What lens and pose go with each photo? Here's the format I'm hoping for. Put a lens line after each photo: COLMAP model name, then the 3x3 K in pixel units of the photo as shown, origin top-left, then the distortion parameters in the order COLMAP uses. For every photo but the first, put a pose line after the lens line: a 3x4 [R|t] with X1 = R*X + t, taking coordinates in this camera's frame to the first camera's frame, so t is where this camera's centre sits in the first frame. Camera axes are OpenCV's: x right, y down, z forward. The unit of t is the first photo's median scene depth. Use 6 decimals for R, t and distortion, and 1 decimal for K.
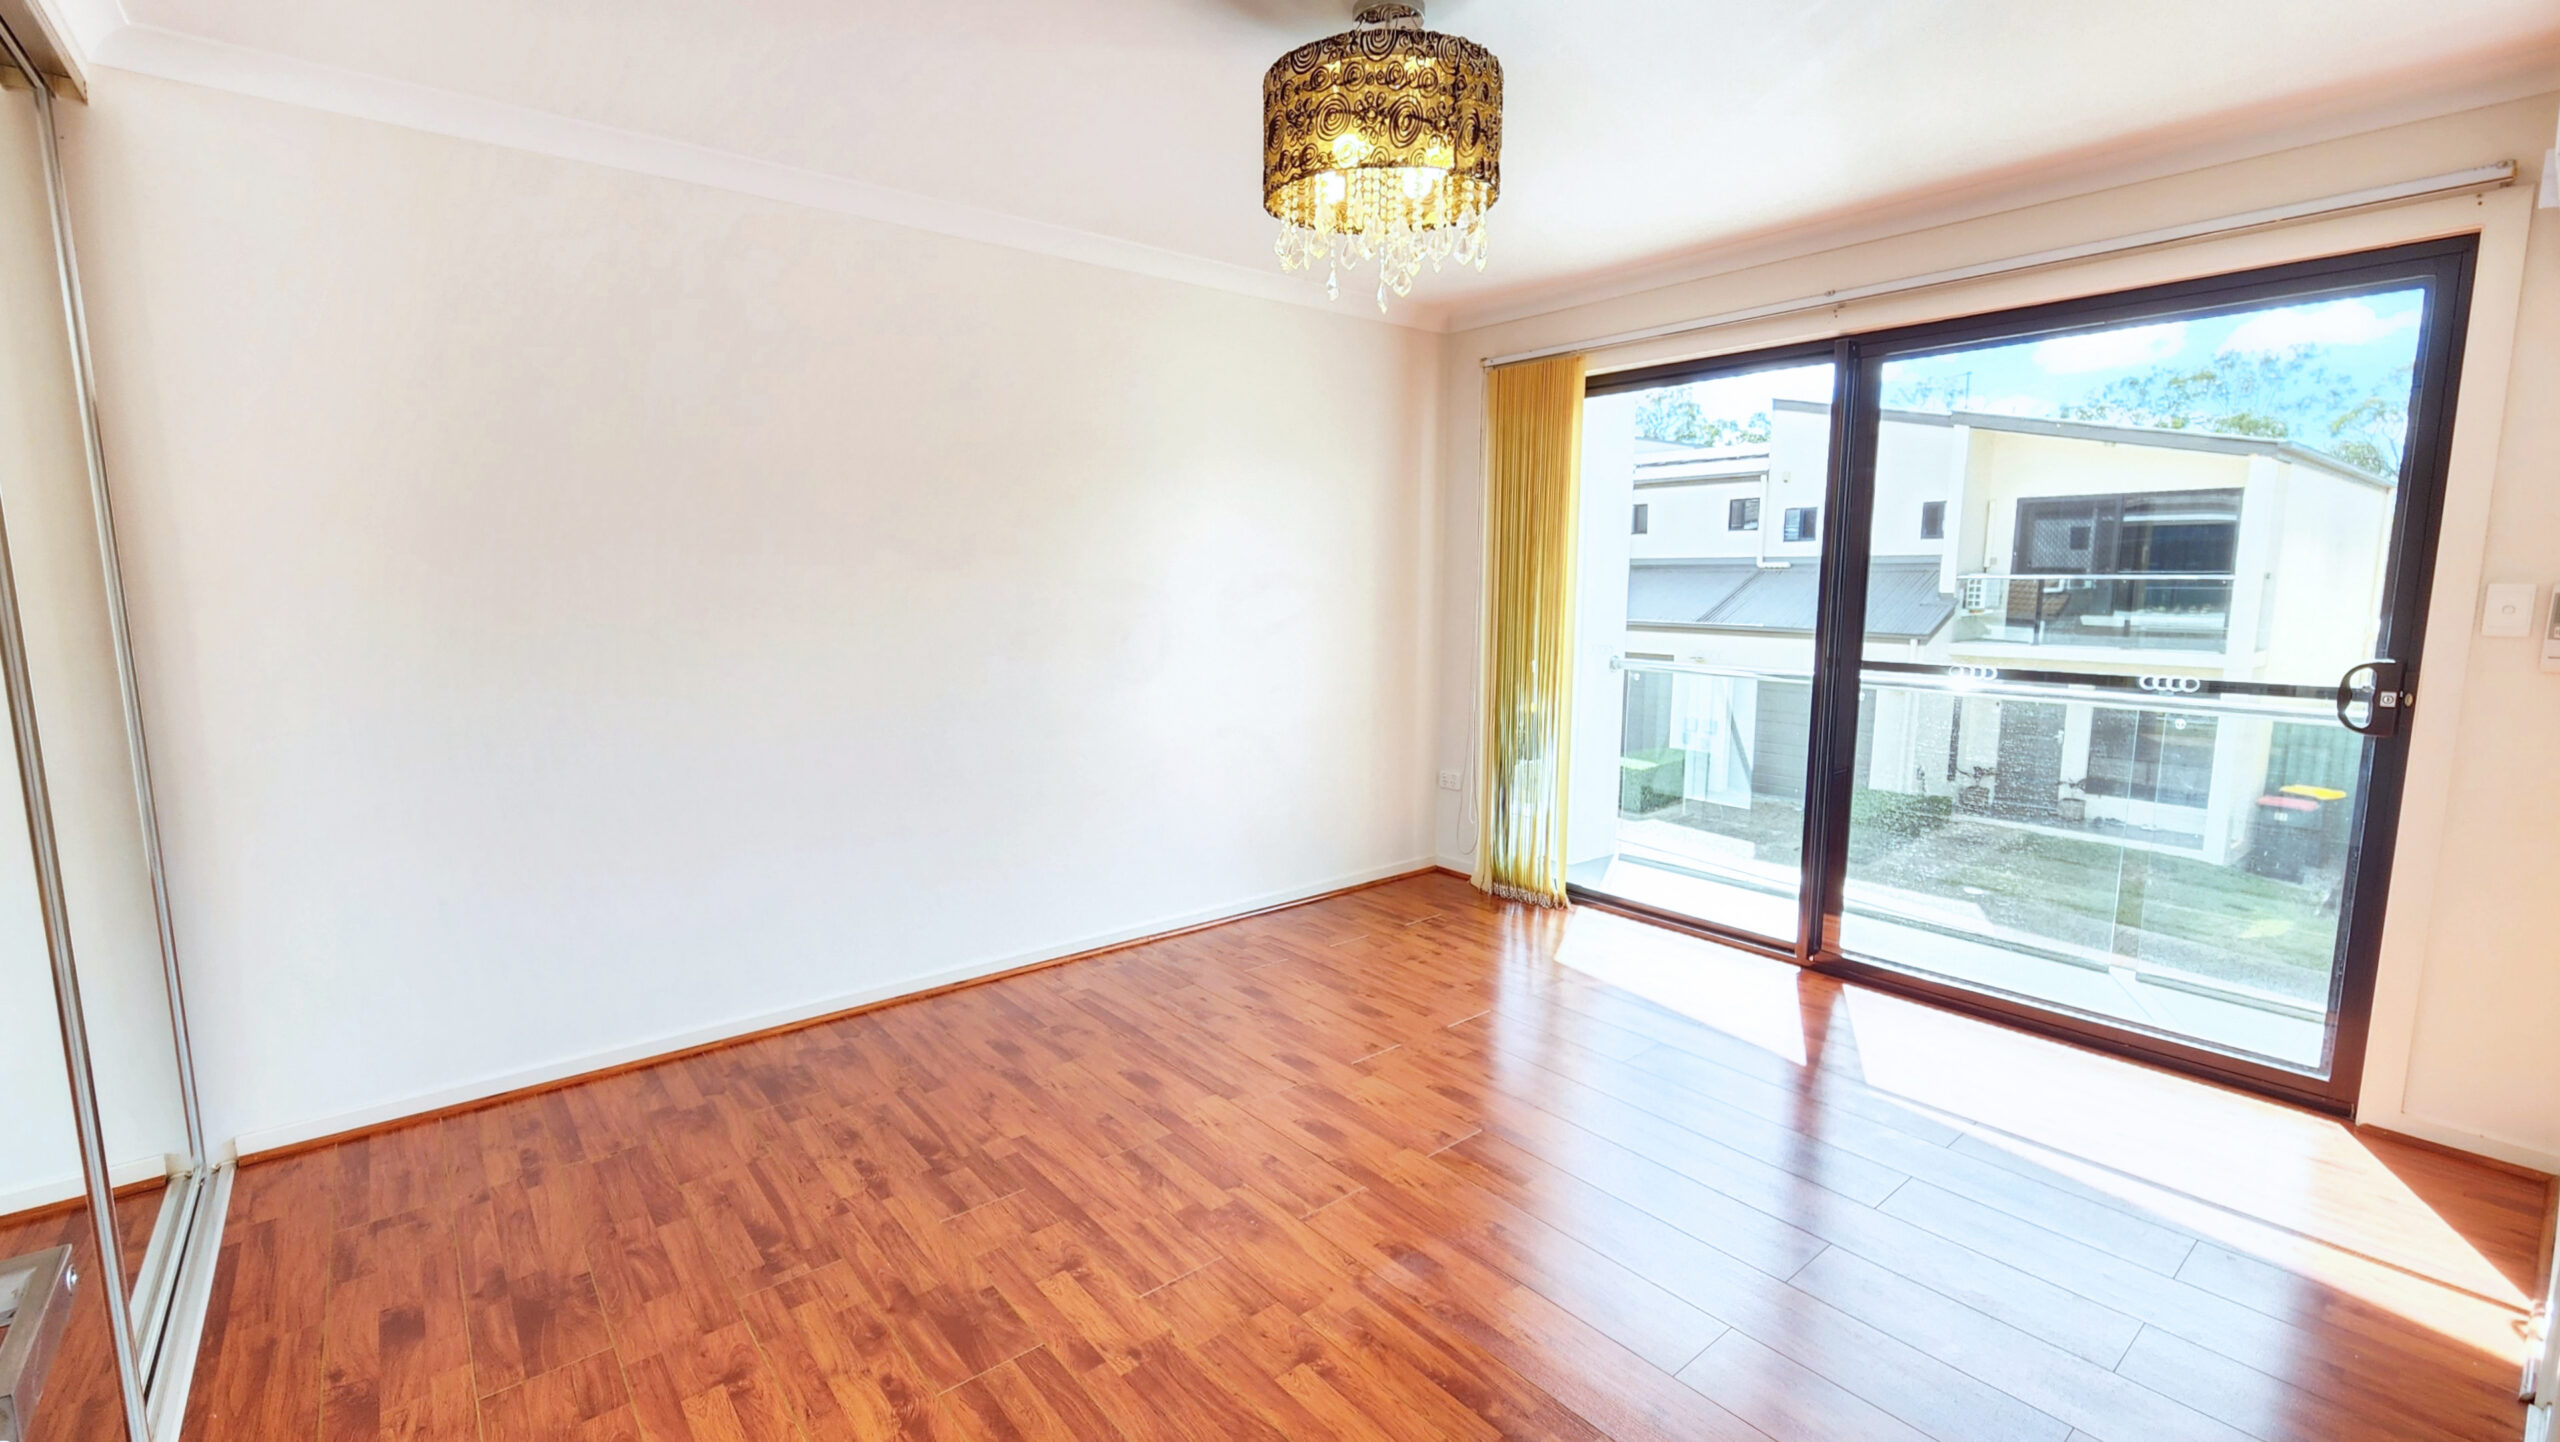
lens RADIAL K [[1123.8, 0, 1290.9], [0, 1123.8, 707.3], [0, 0, 1]] dist [-0.002512, -0.000277]
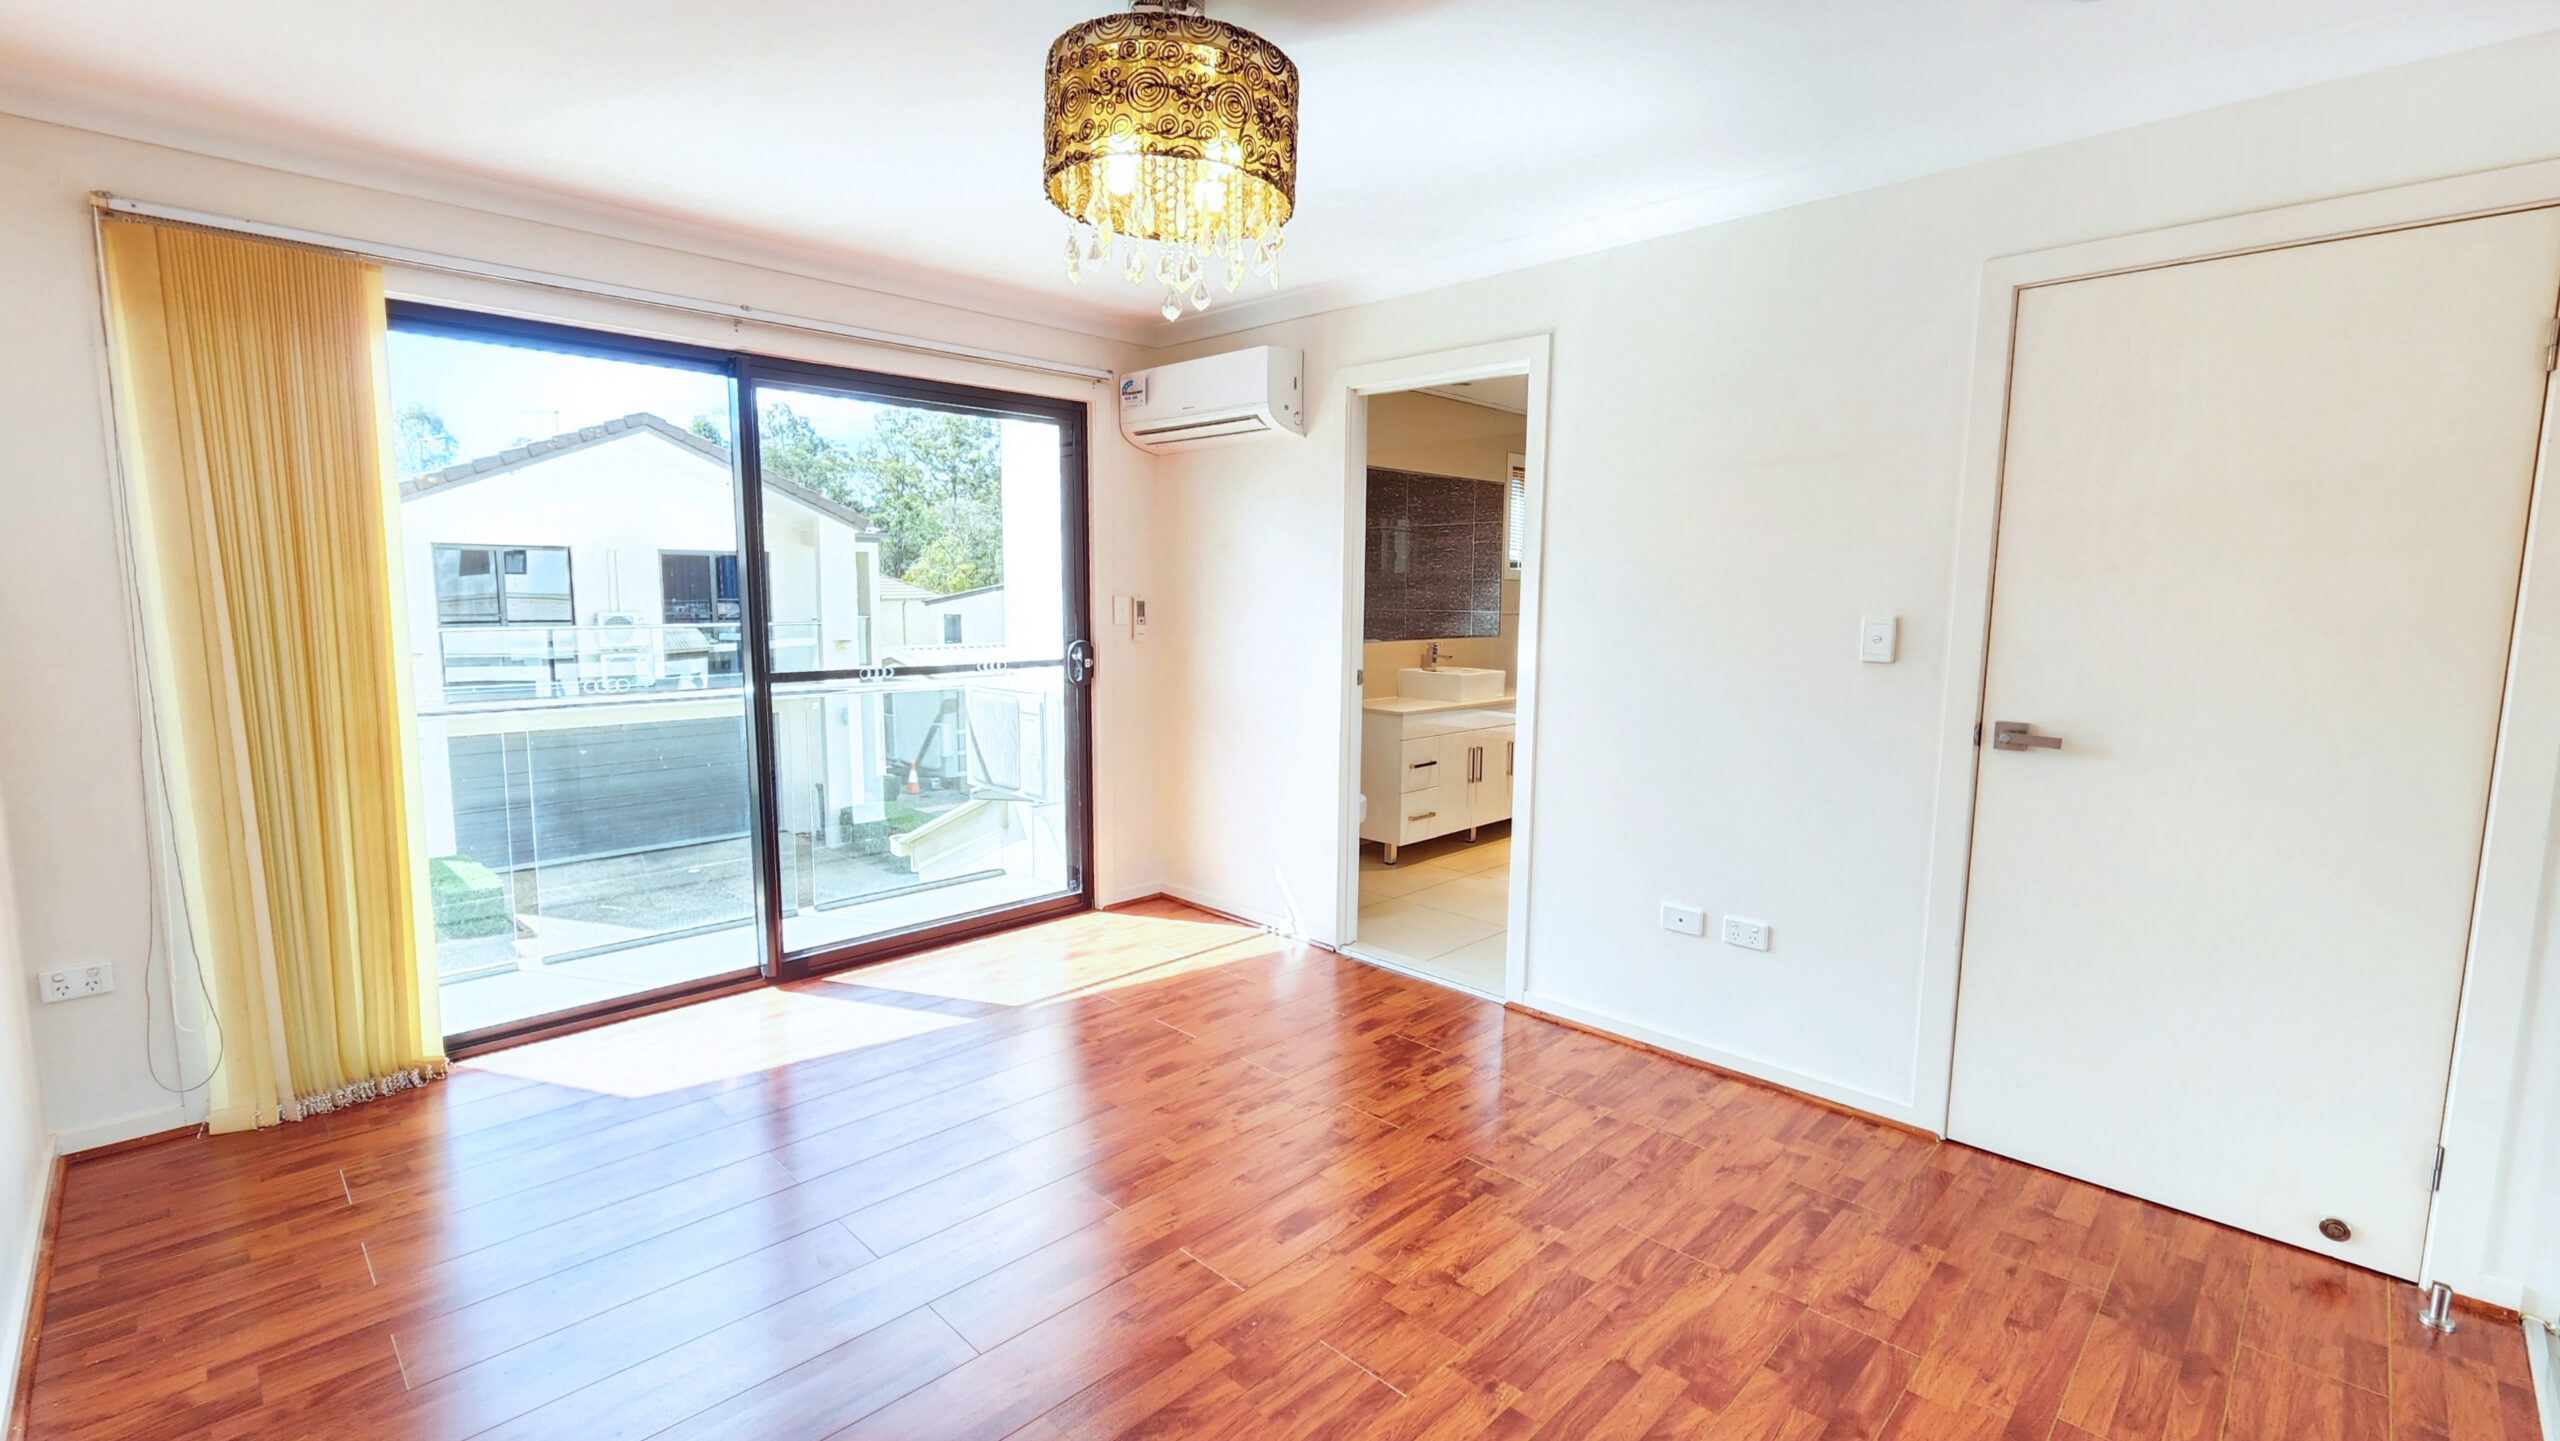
lens RADIAL K [[1081.3, 0, 1261.8], [0, 1081.3, 728.6], [0, 0, 1]] dist [-0.003063, 0.000327]
pose [[-0.093464, -0.127606, 0.987411, -0.640063], [0.112055, 0.984103, 0.137785, -0.097084], [-0.989297, 0.123522, -0.077679, 0.779584]]
